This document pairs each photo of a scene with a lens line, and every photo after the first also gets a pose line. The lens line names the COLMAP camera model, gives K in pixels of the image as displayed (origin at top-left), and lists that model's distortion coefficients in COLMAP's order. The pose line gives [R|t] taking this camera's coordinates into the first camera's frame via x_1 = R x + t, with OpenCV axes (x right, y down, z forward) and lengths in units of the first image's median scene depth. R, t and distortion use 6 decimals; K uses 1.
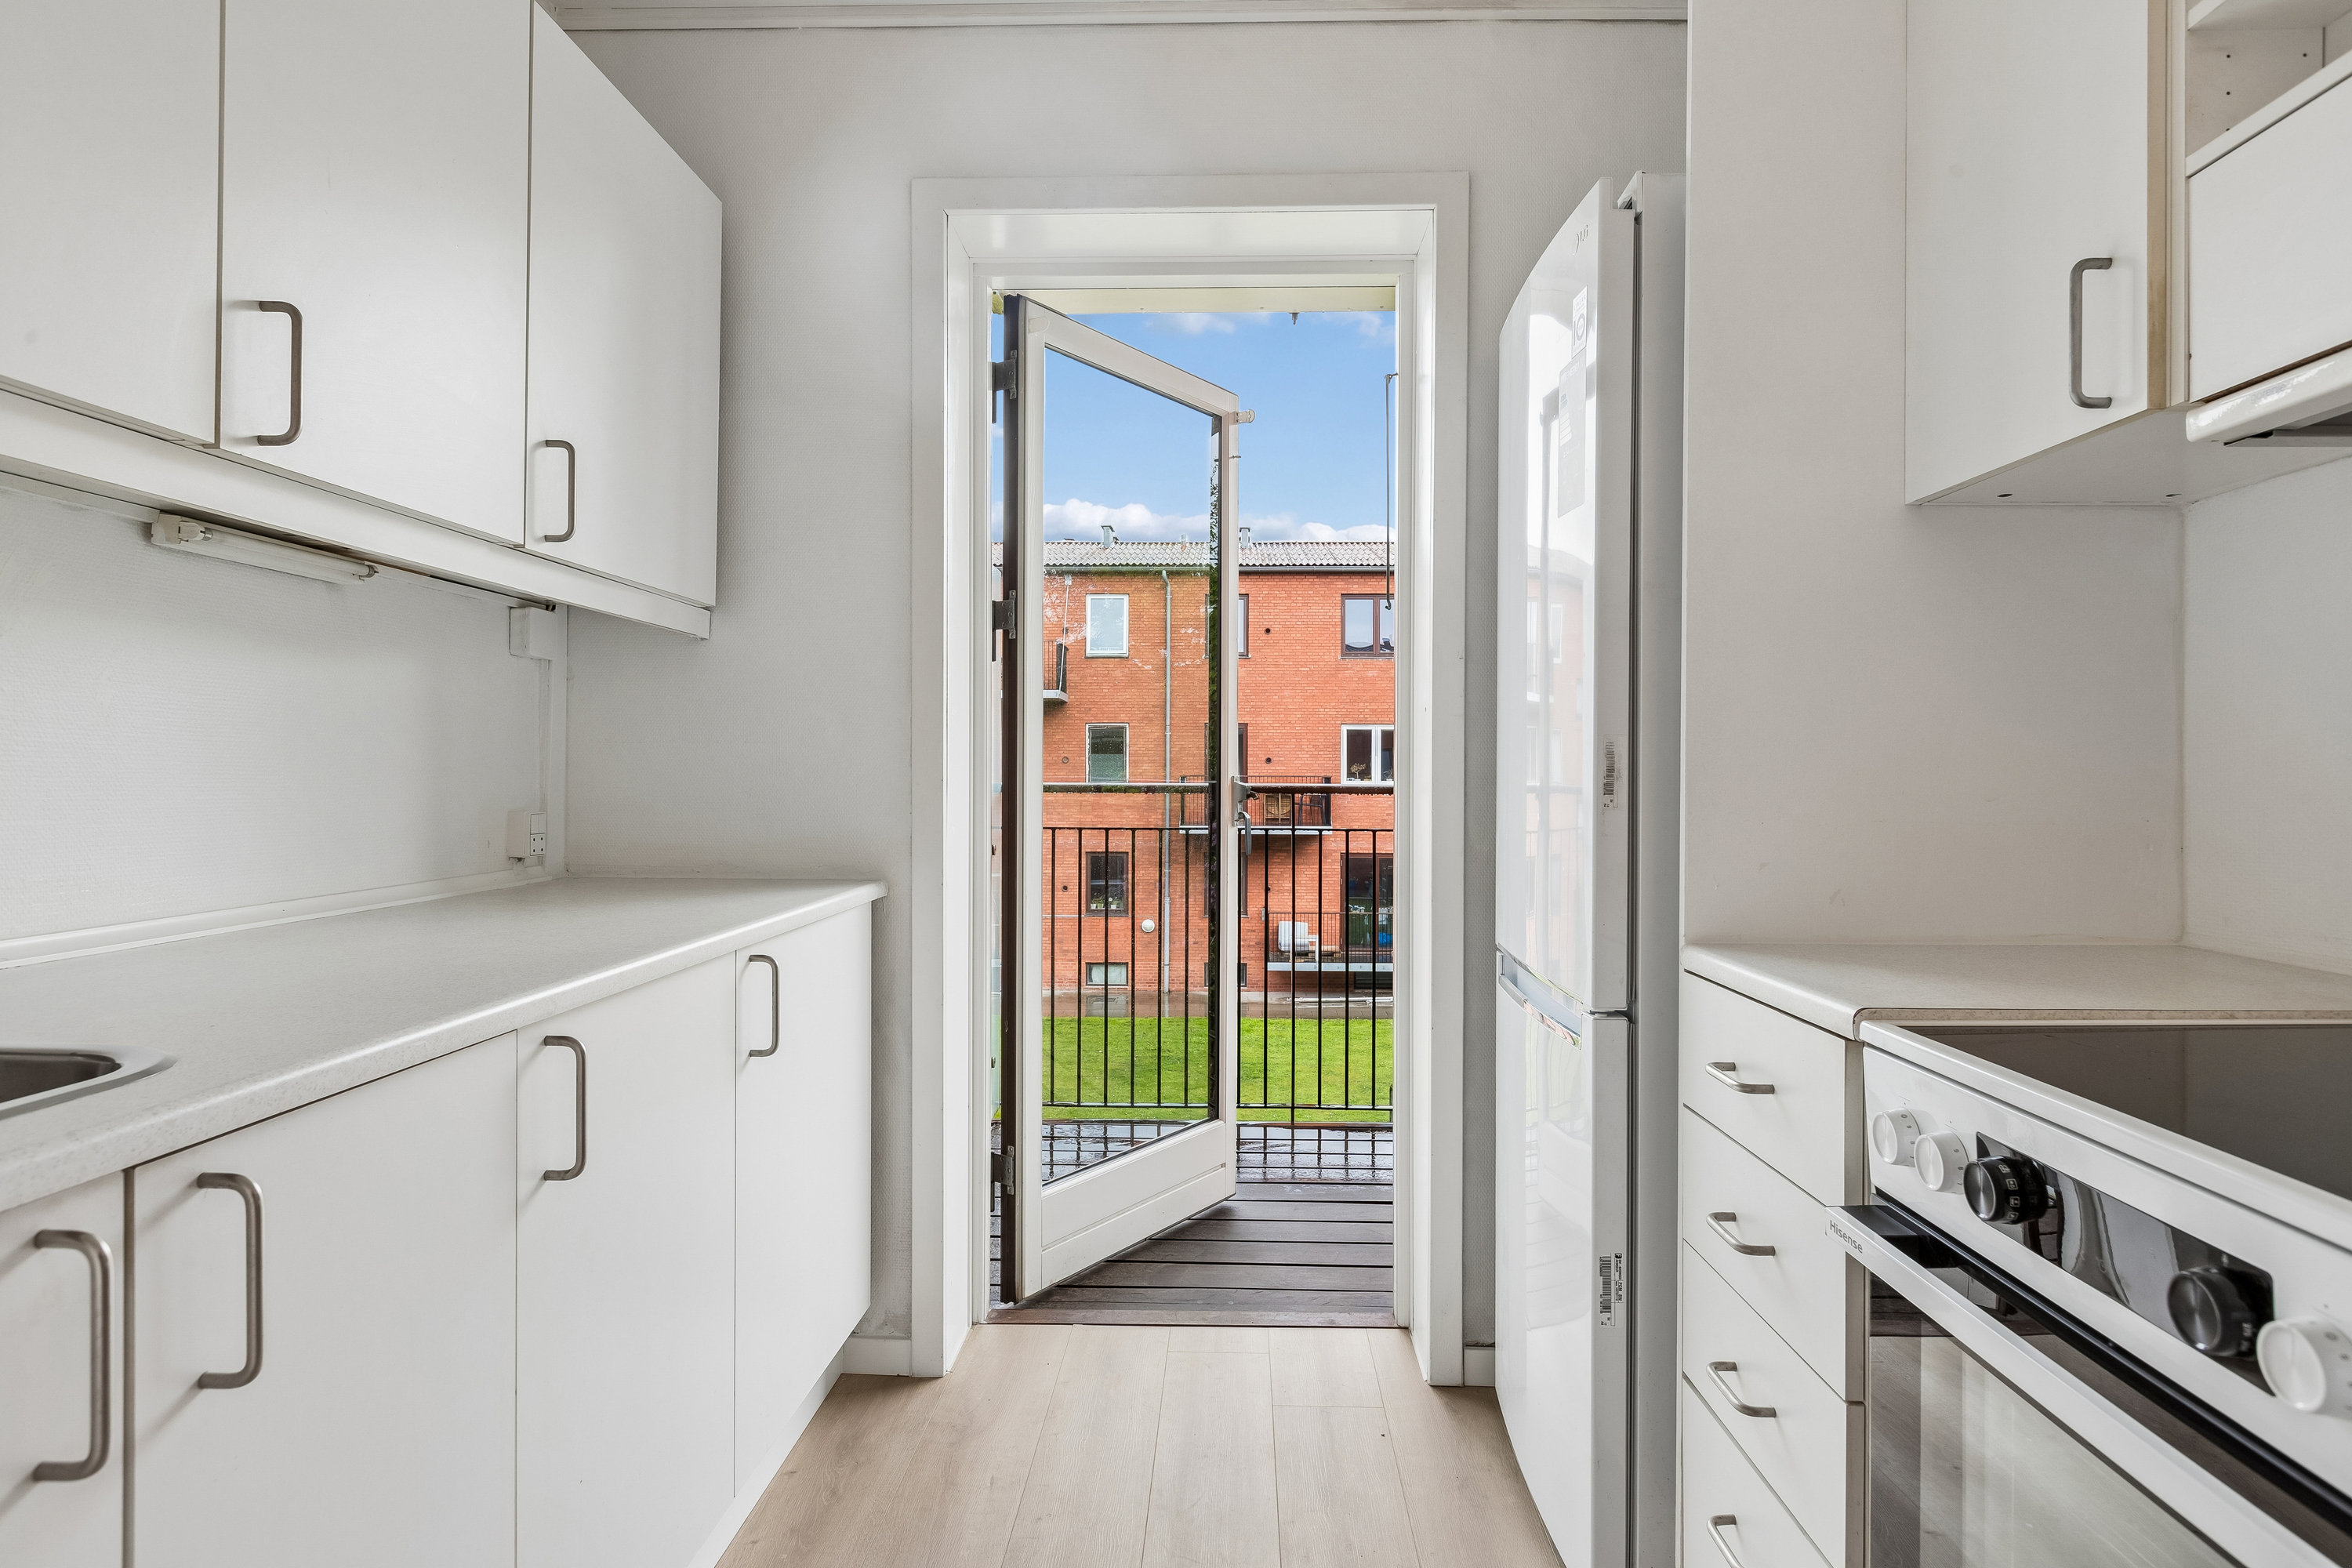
lens RADIAL K [[1263.9, 0, 1184.7], [0, 1263.9, 775.1], [0, 0, 1]] dist [0.006831, -0.000335]
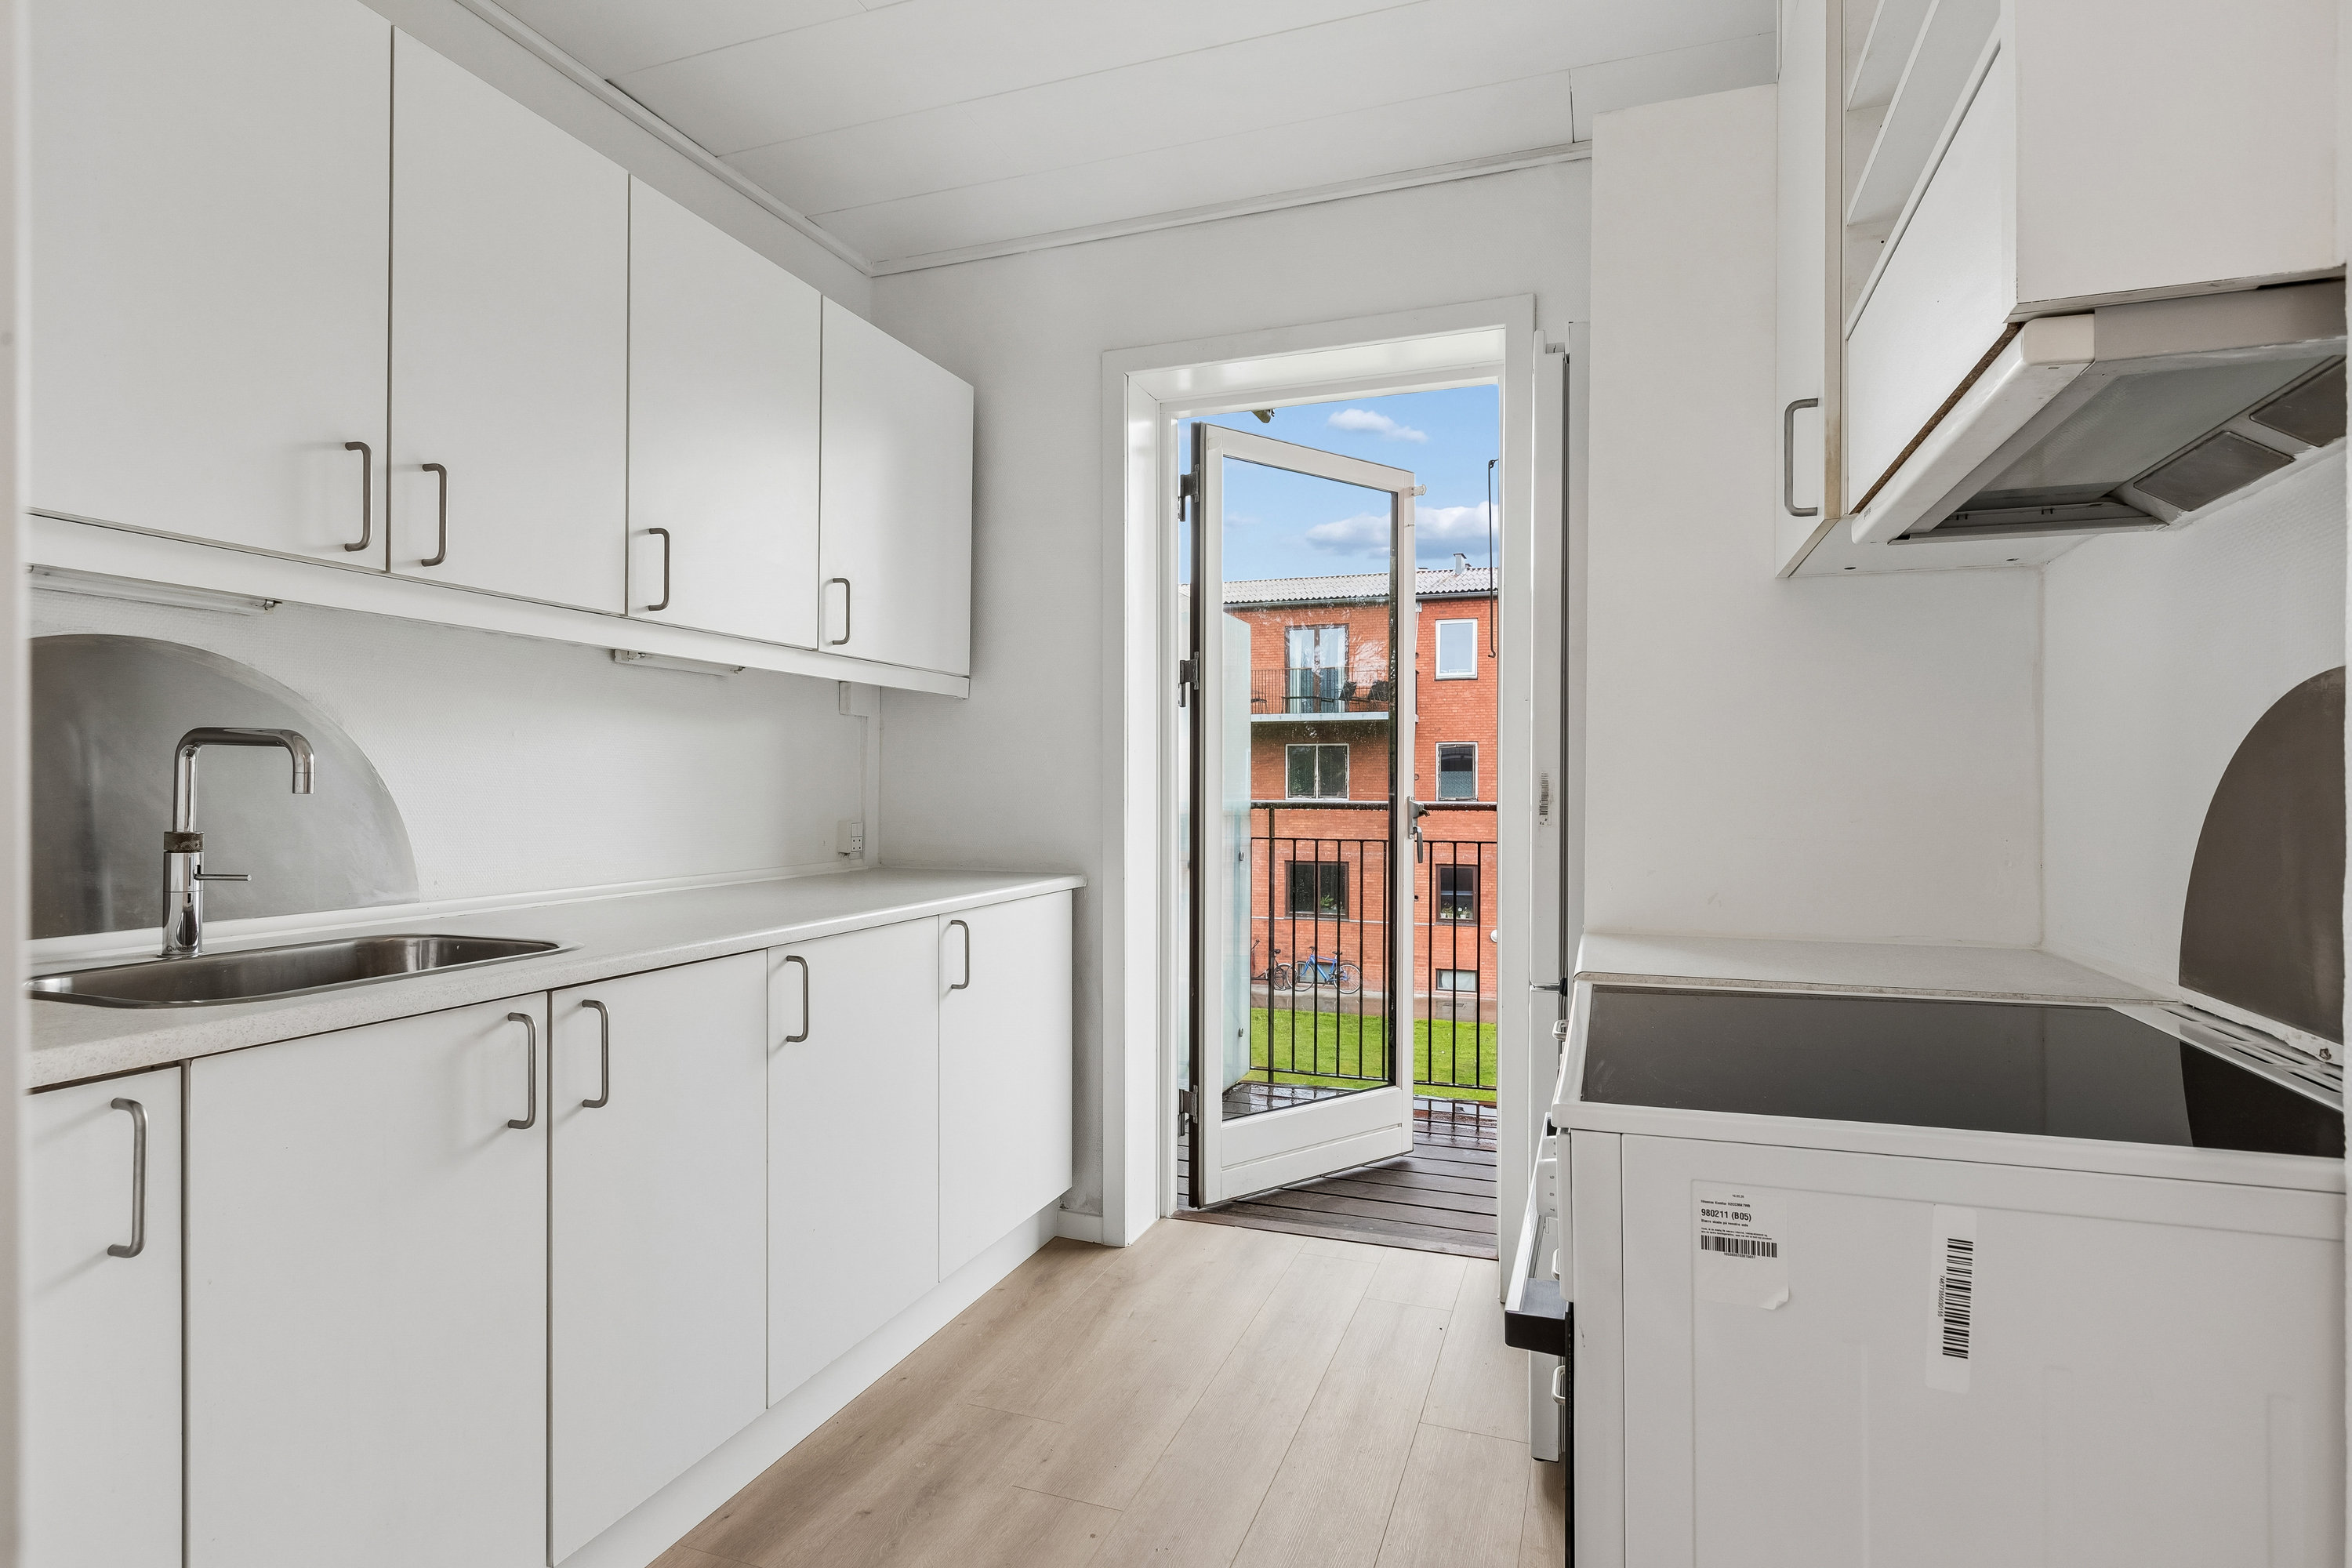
lens RADIAL K [[1207.7, 0, 1179.9], [0, 1207.7, 790.7], [0, 0, 1]] dist [0.008670, -0.001197]
pose [[0.949198, 0.000097, -0.314681, 0.271522], [0.000095, 1.000000, 0.000596, -0.006913], [0.314681, -0.000596, 0.949197, -0.195804]]
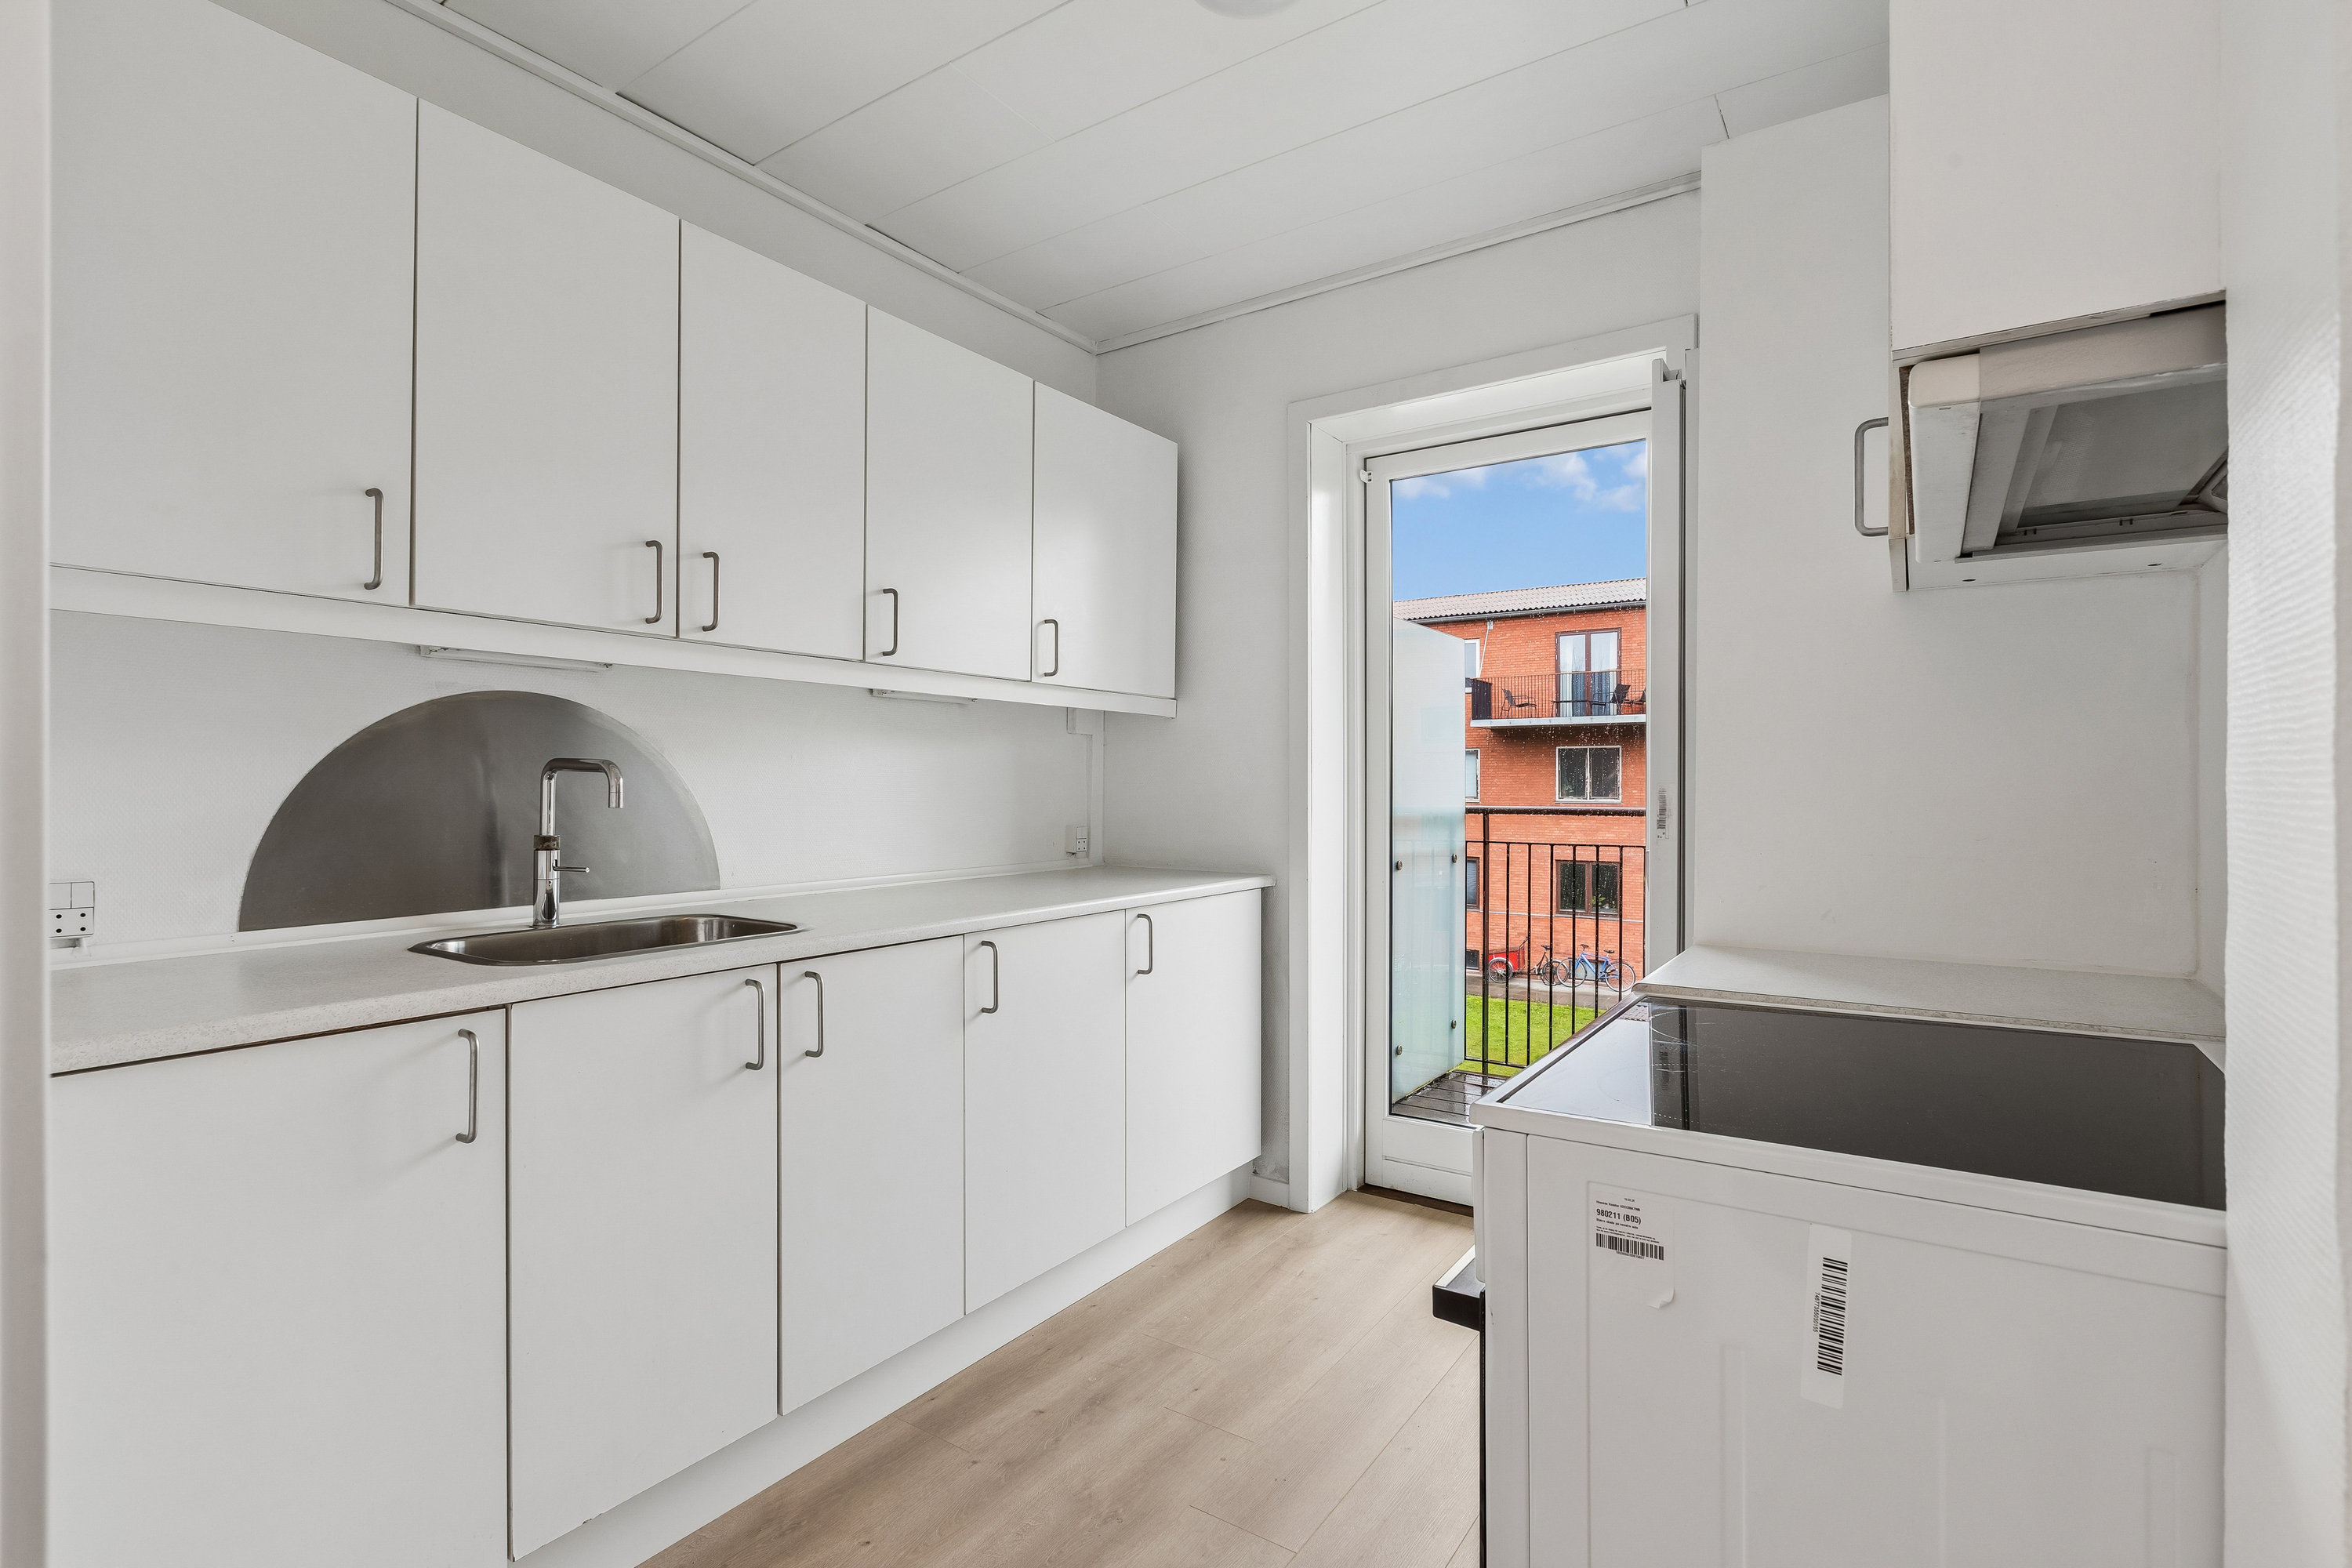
lens RADIAL K [[1119.2, 0, 1182.6], [0, 1119.2, 792.0], [0, 0, 1]] dist [0.001378, 0.000389]
pose [[0.841331, 0.000541, -0.540520, 0.399492], [0.000532, 0.999998, 0.001830, -0.018205], [0.540520, -0.001827, 0.841329, -0.178284]]
